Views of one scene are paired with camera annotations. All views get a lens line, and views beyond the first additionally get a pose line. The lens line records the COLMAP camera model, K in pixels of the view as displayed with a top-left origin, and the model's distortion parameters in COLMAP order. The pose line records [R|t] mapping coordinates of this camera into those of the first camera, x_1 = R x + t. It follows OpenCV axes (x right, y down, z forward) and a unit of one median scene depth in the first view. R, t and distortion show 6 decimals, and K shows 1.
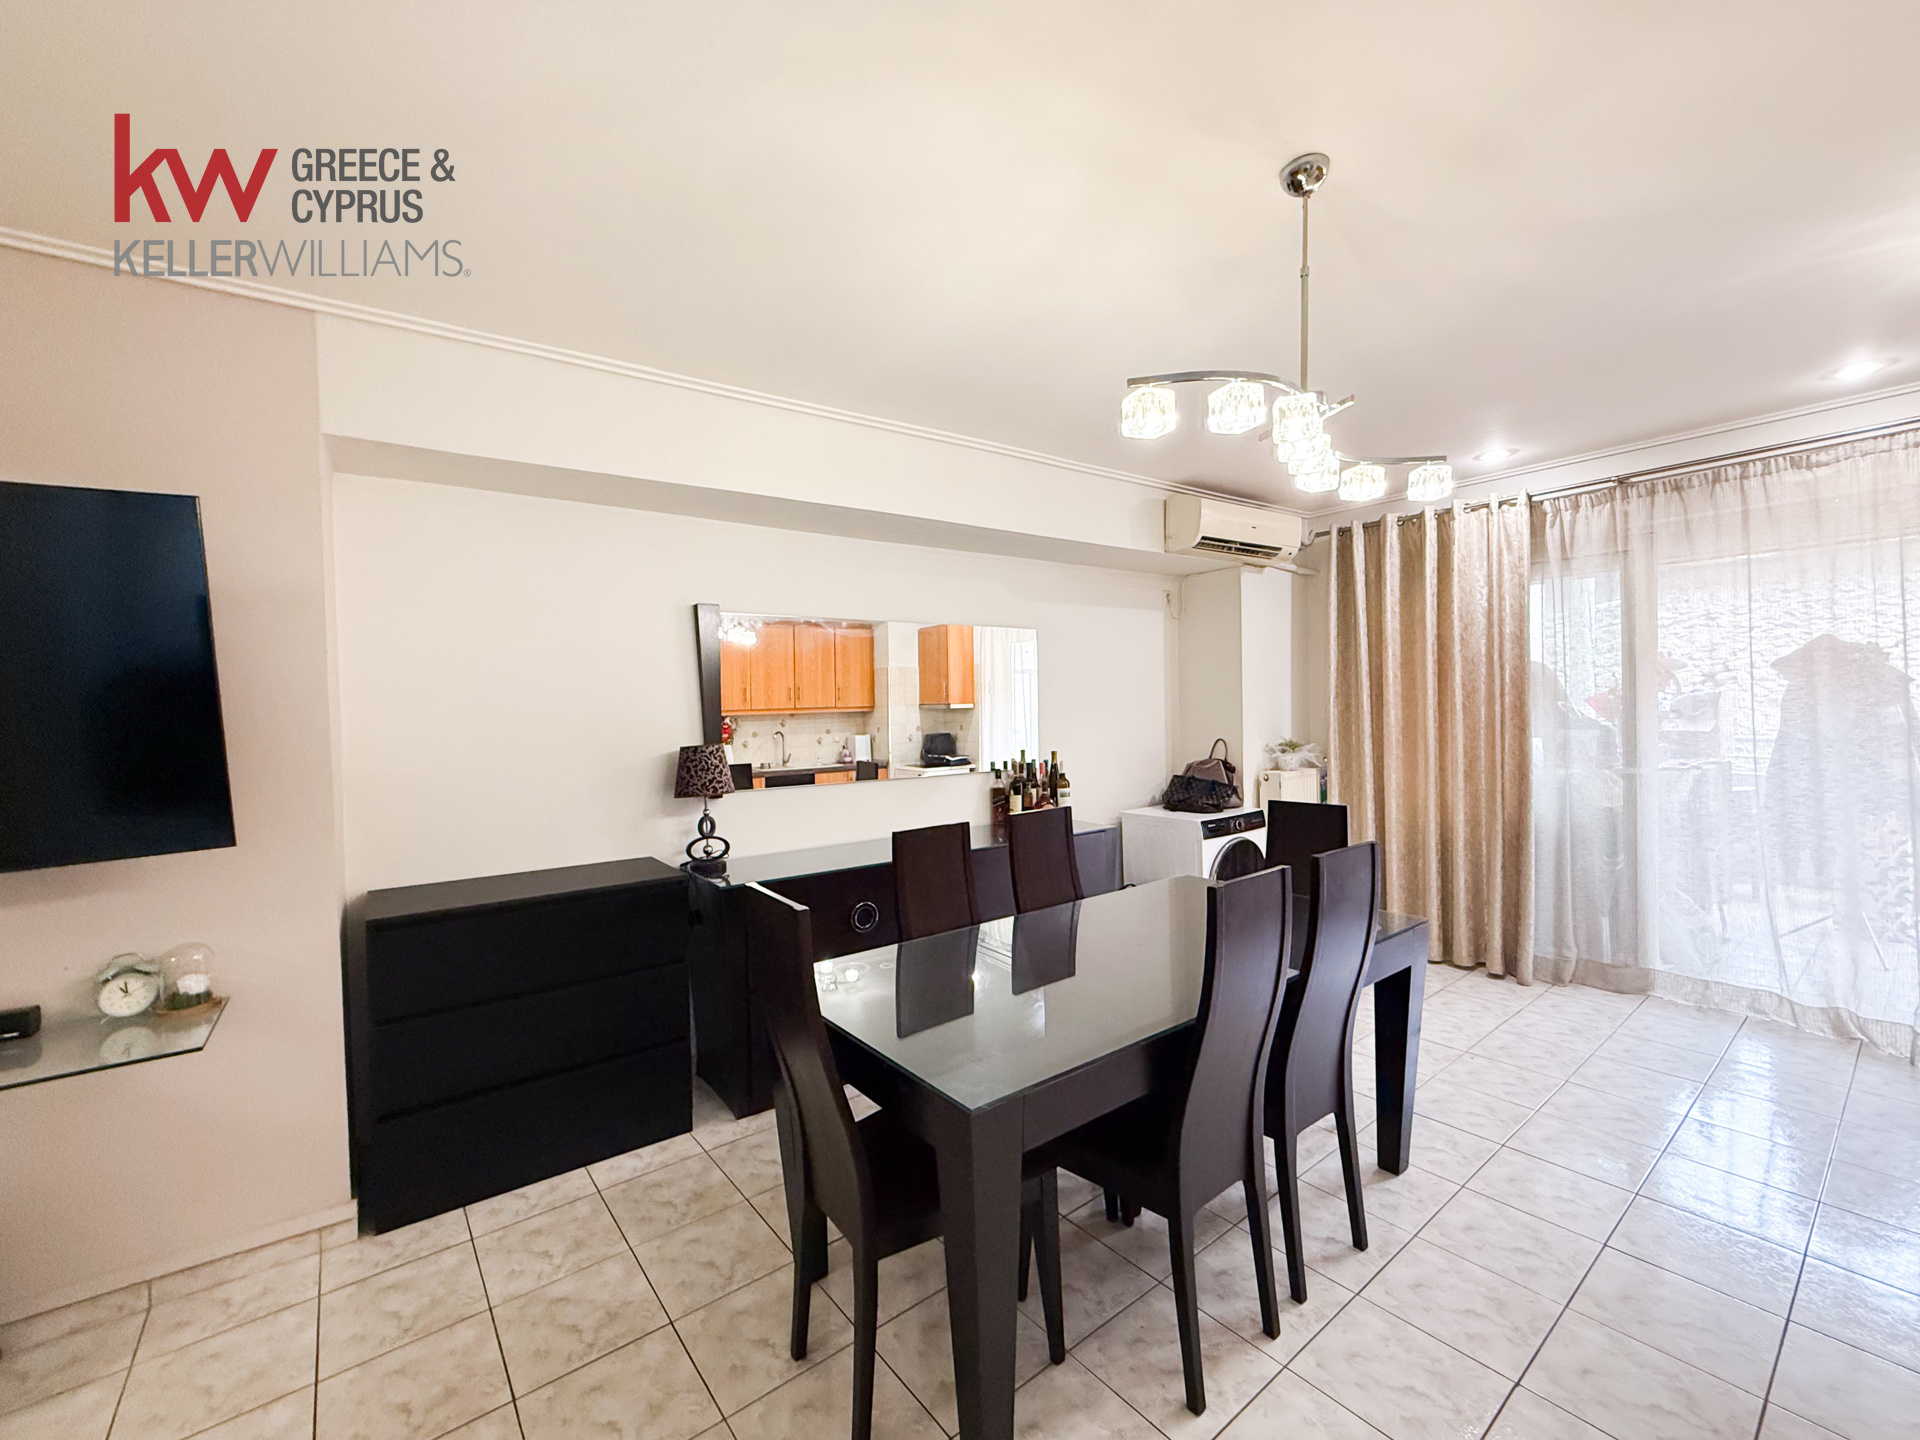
lens RADIAL K [[777.8, 0, 959.7], [0, 777.8, 725.1], [0, 0, 1]] dist [-0.001030, -0.000082]
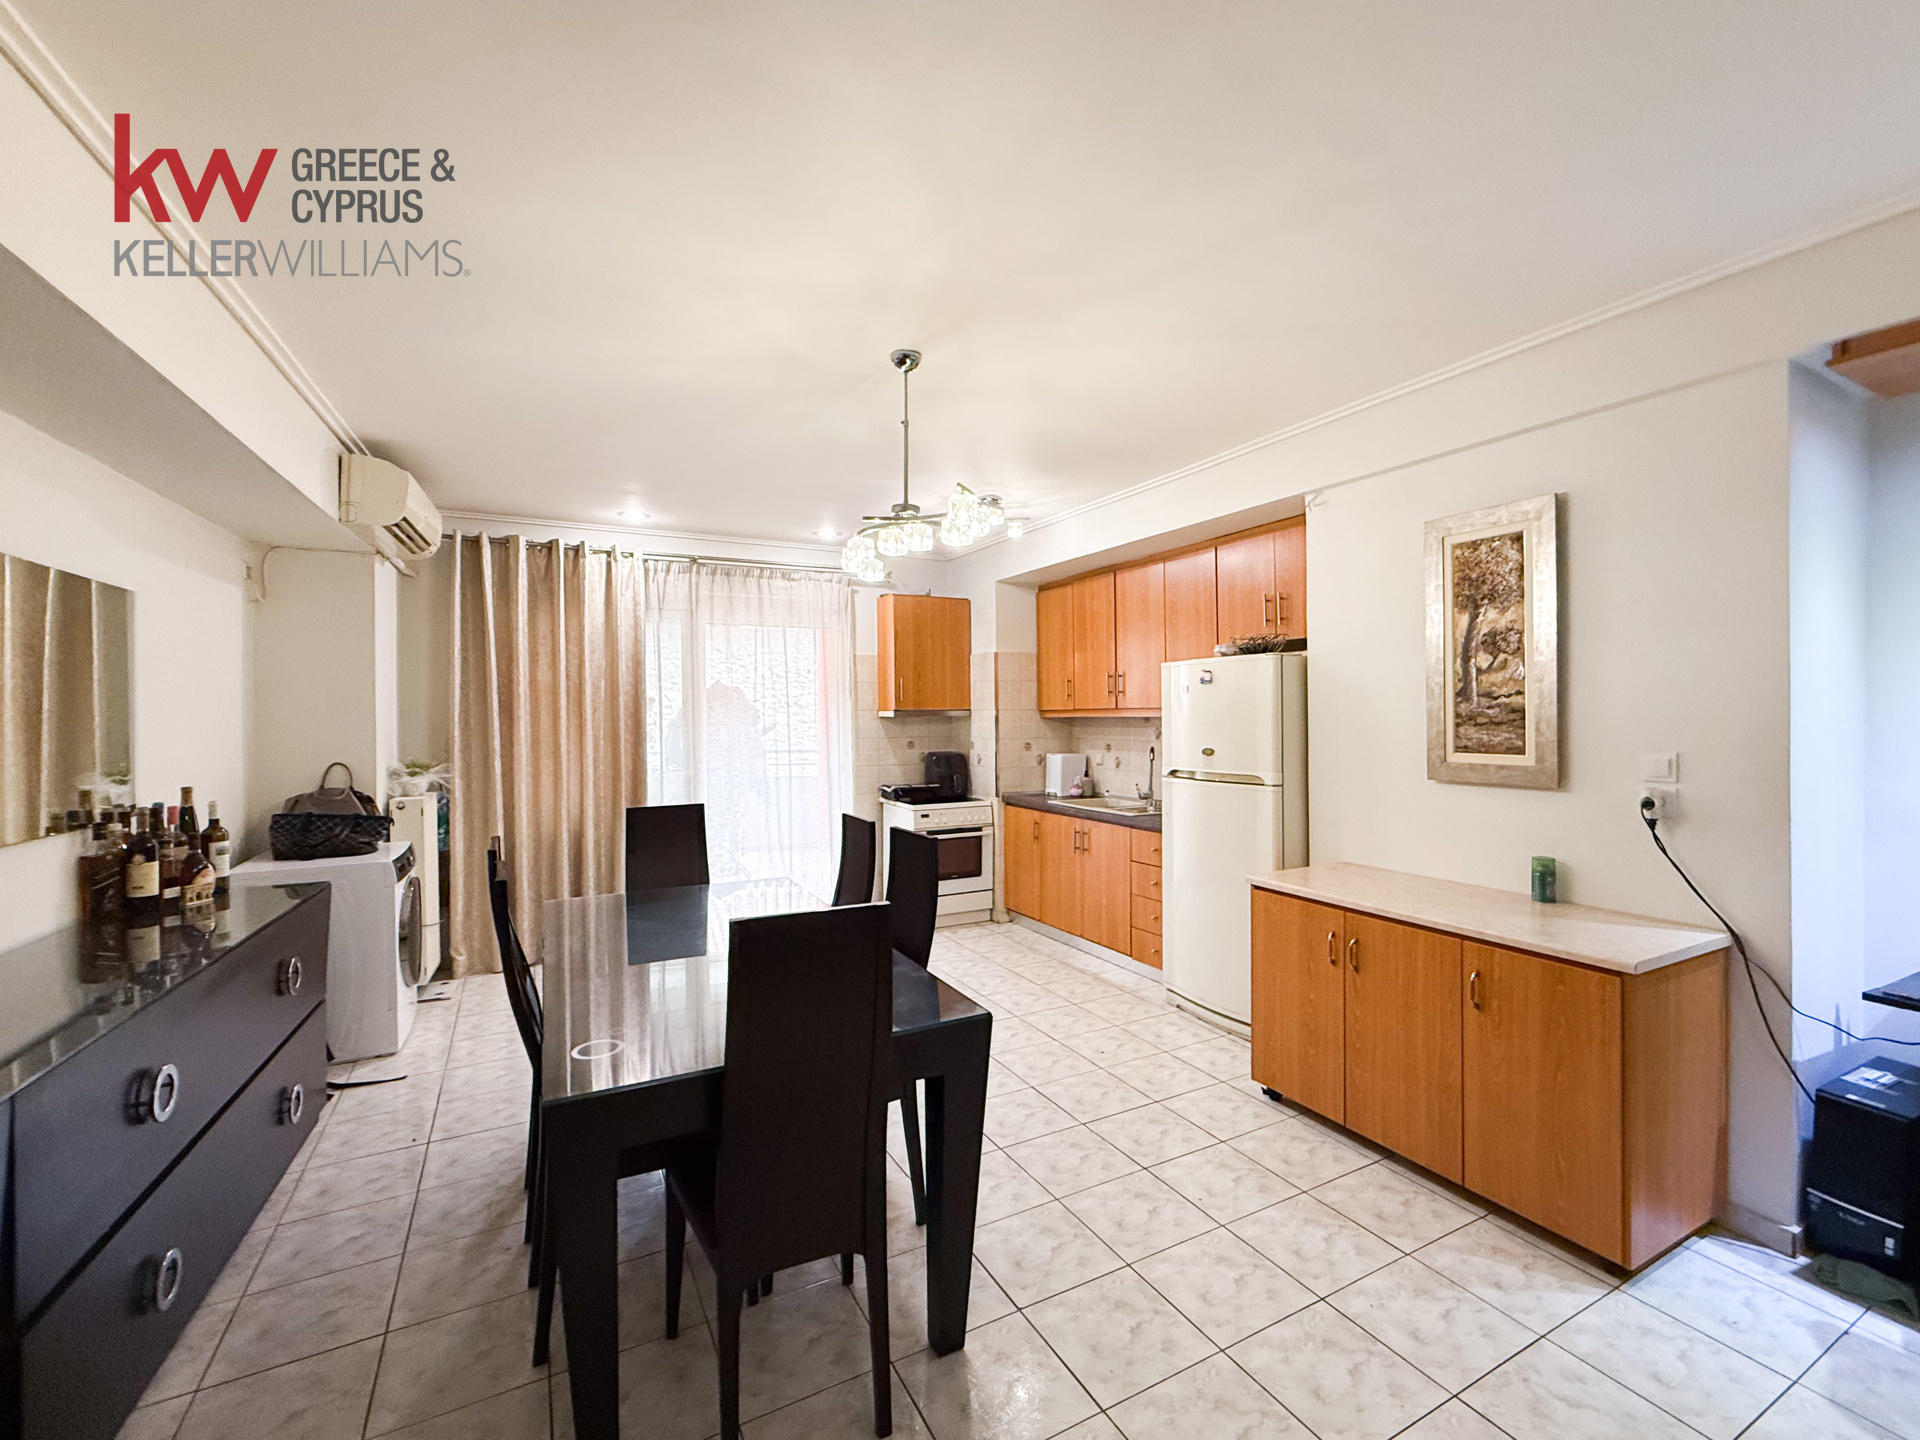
lens RADIAL K [[832.2, 0, 986.8], [0, 832.2, 720.2], [0, 0, 1]] dist [0.000024, -0.000148]
pose [[0.156196, 0.015737, 0.987601, -0.478645], [0.026757, 0.999439, -0.020158, 0.010712], [-0.987364, 0.029573, 0.155687, 0.258826]]
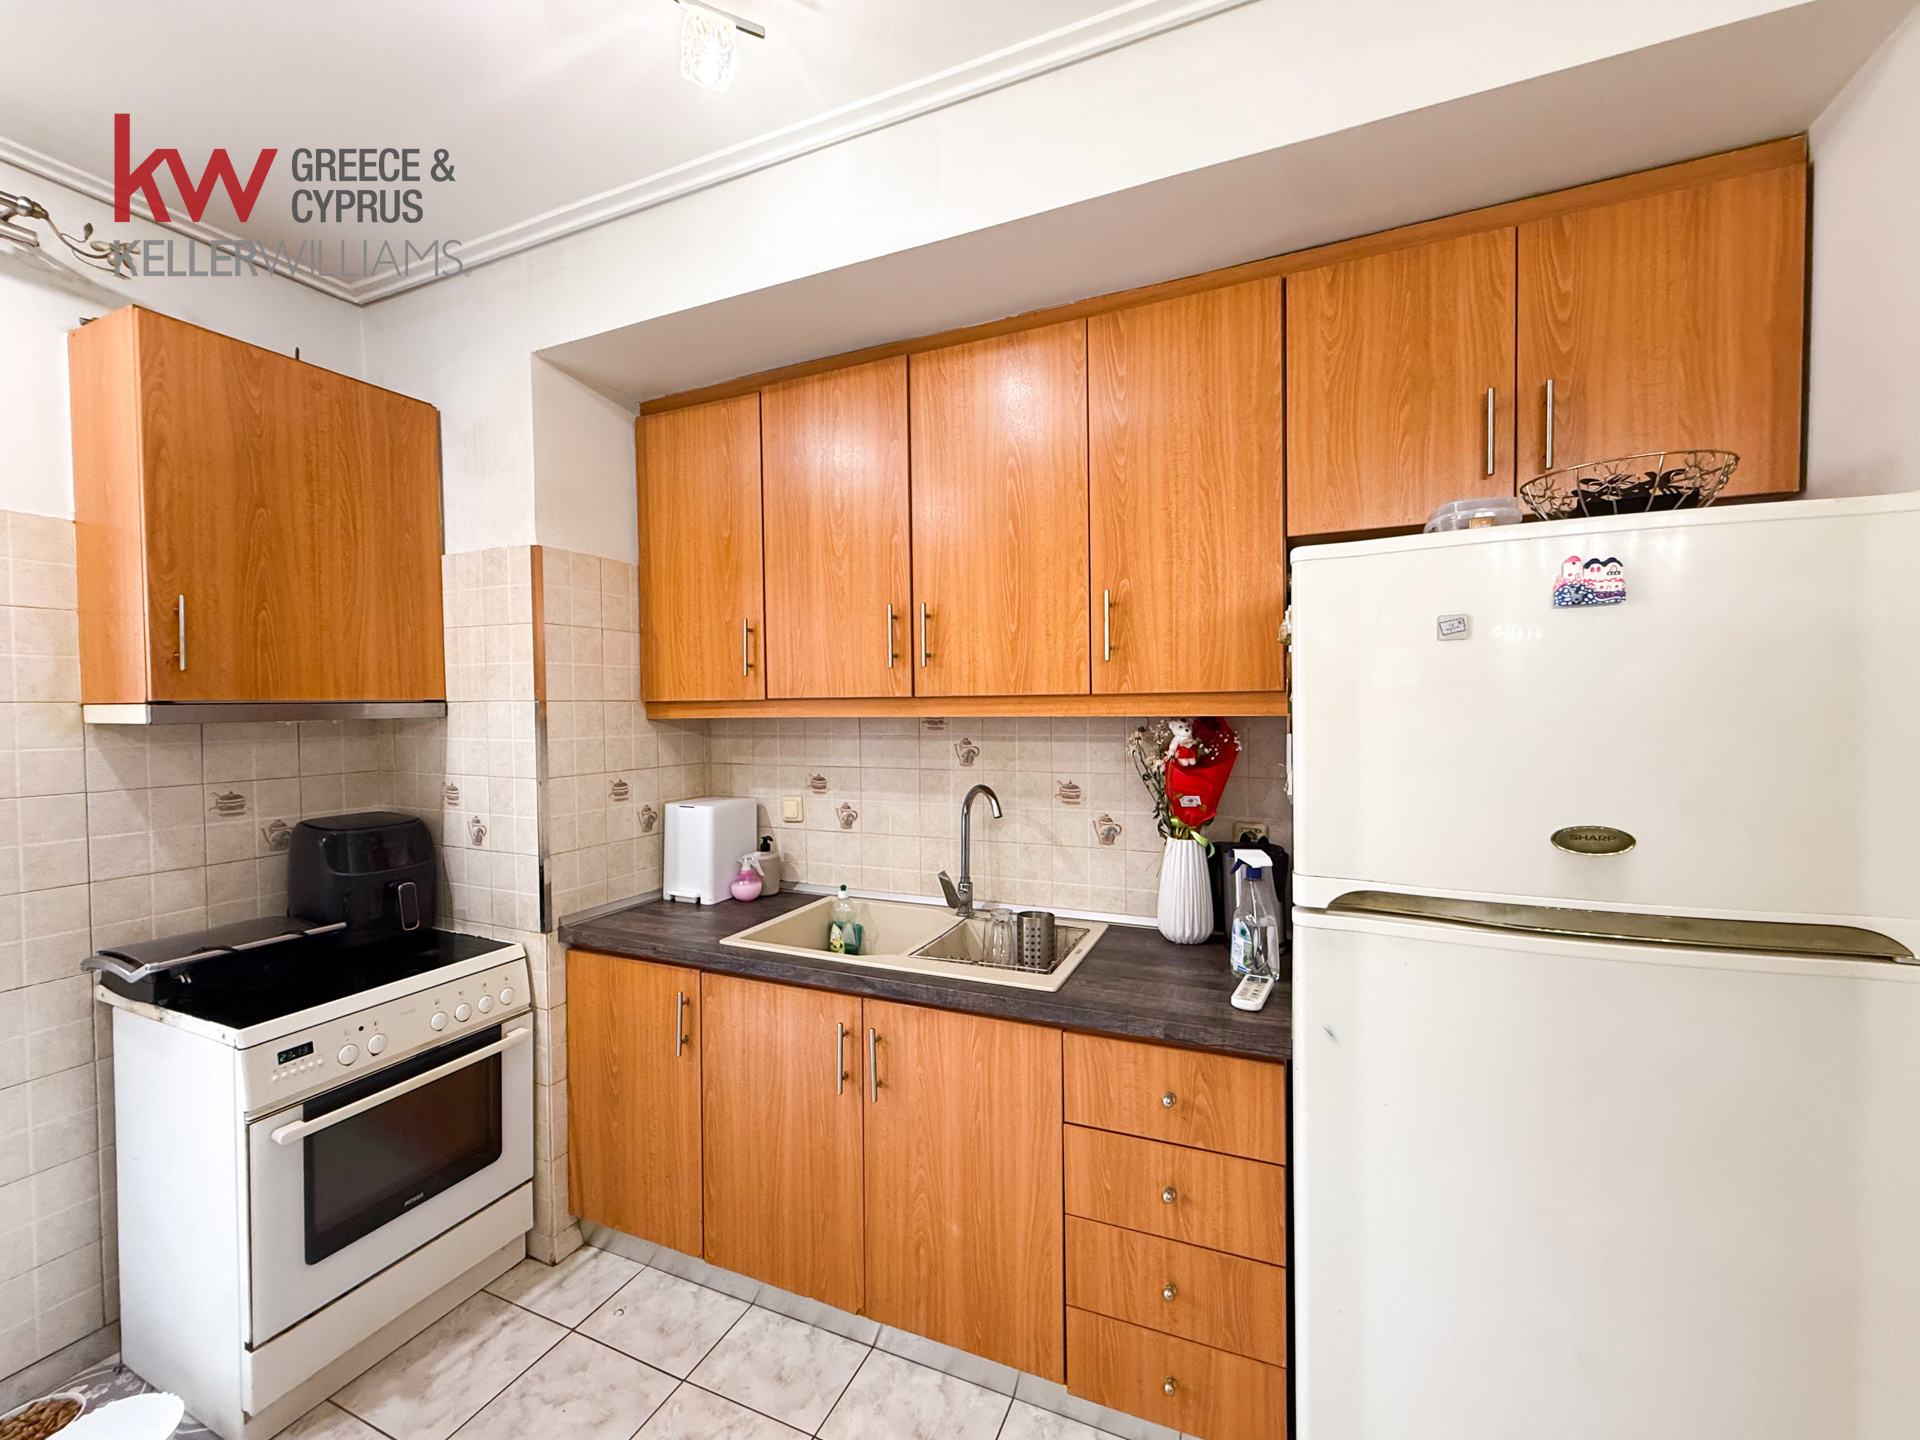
lens RADIAL K [[773.2, 0, 960.0], [0, 773.2, 720.0], [0, 0, 1]] dist [-0.000676, 0.000044]
pose [[-0.472448, 0.010974, 0.881290, 0.399024], [0.043113, 0.999013, 0.010672, -0.017788], [-0.880303, 0.043037, -0.472455, 0.468360]]
